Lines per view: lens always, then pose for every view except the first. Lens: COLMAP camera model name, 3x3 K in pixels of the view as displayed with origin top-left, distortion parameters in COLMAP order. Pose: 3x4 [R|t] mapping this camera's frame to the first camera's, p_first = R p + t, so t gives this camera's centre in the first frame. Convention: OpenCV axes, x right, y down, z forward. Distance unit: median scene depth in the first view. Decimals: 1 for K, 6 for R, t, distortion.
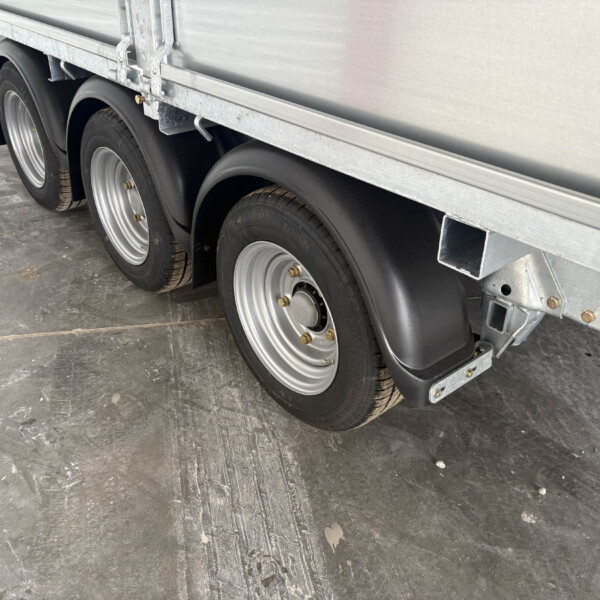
lens RADIAL K [[613.1, 0, 301.6], [0, 613.1, 298.5], [0, 0, 1]] dist [0.008887, 0.000000]
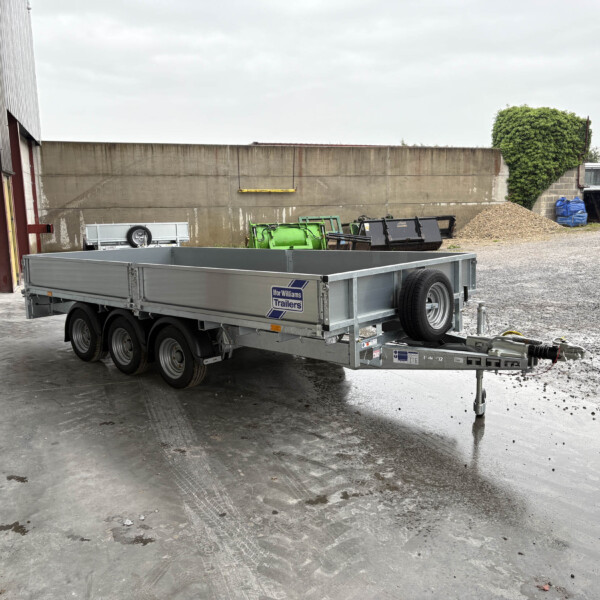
lens RADIAL K [[613.1, 0, 298.8], [0, 613.1, 298.9], [0, 0, 1]] dist [0.008887, 0.000000]
pose [[0.990179, -0.055862, 0.128162, 0.268972], [0.102906, 0.911748, -0.397650, 1.232096], [-0.094638, 0.406933, 0.908542, -2.599120]]
